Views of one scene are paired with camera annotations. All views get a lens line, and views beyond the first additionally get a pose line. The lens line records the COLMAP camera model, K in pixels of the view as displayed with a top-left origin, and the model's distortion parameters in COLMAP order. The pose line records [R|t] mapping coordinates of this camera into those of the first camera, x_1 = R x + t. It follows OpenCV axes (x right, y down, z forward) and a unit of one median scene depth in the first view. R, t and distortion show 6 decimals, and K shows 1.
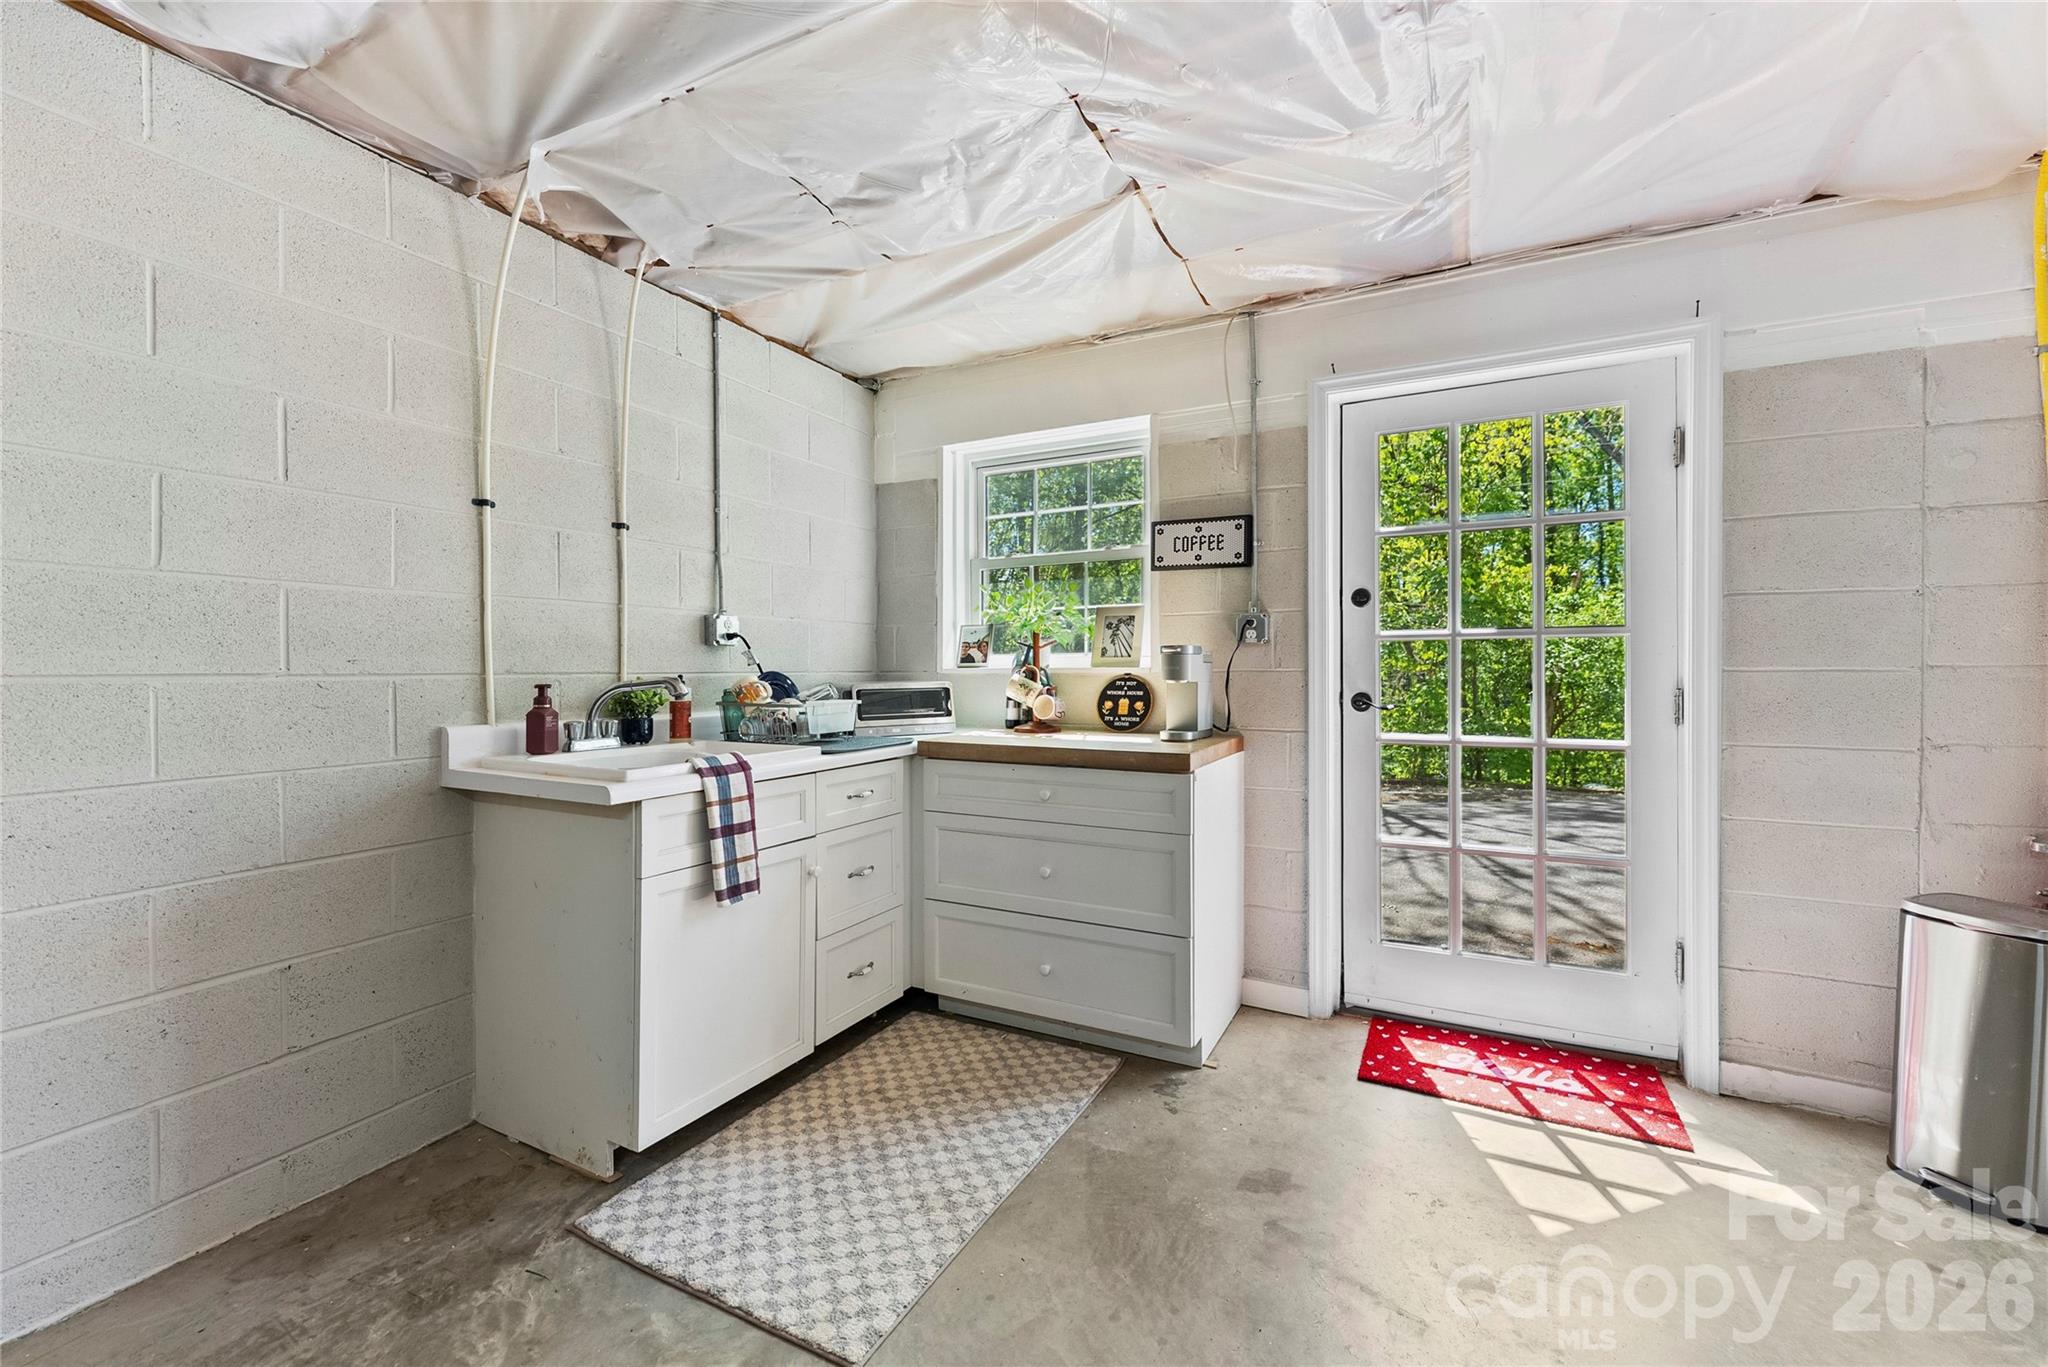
lens RADIAL K [[837.0, 0, 1028.5], [0, 837.0, 675.6], [0, 0, 1]] dist [0.001334, -0.000717]
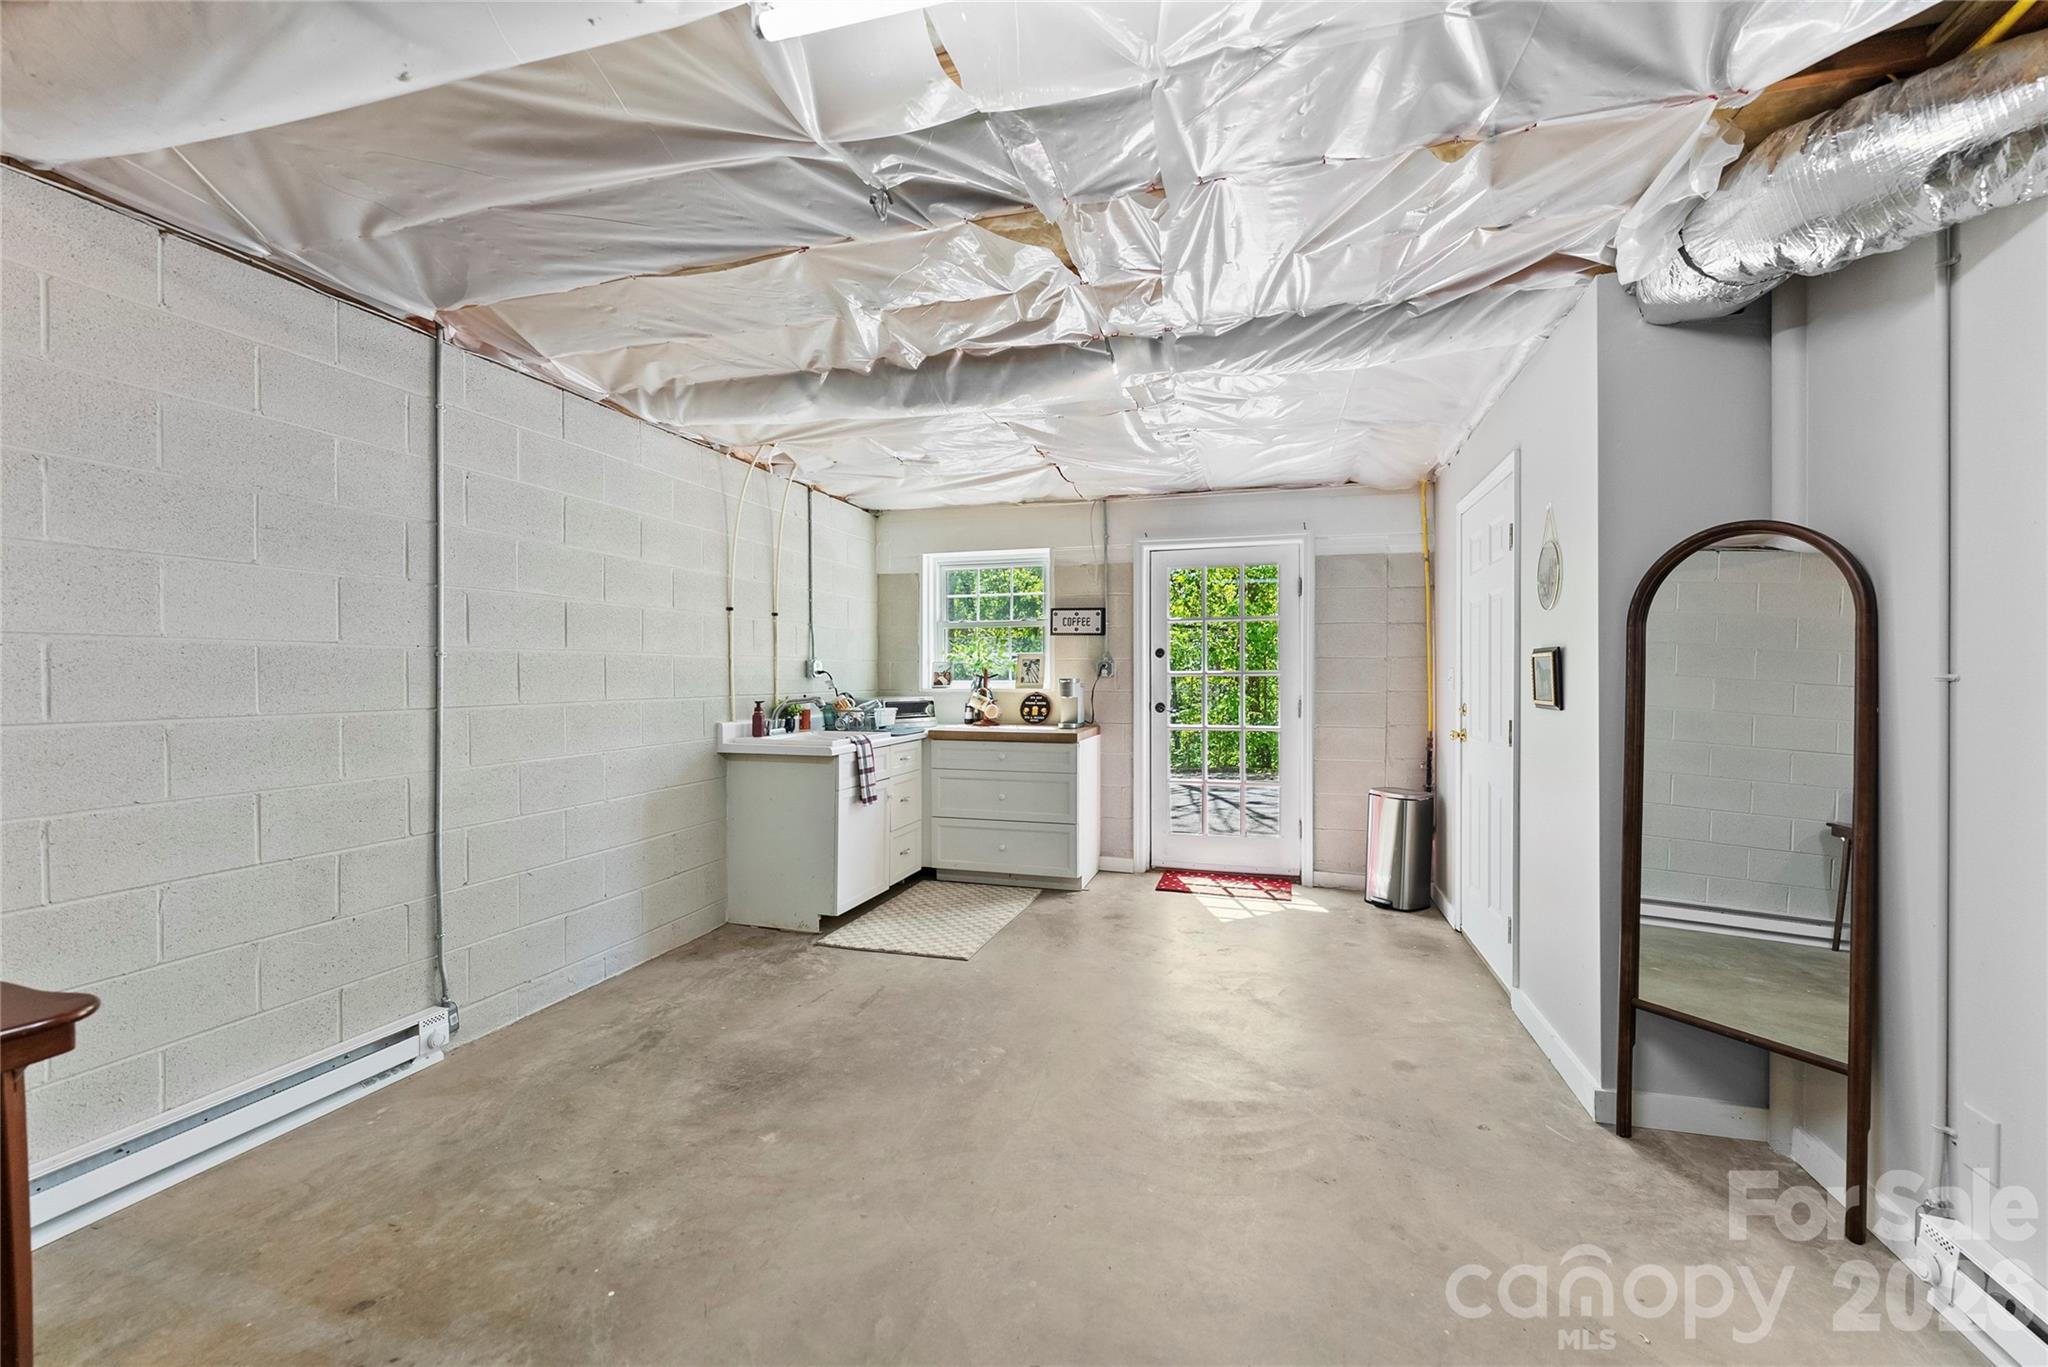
lens RADIAL K [[837.0, 0, 1024.7], [0, 837.0, 686.4], [0, 0, 1]] dist [0.001334, -0.000717]
pose [[0.983017, -0.000871, 0.183510, -0.286906], [-0.000233, 0.999982, 0.005995, -0.031335], [-0.183512, -0.005936, 0.982999, -0.917458]]
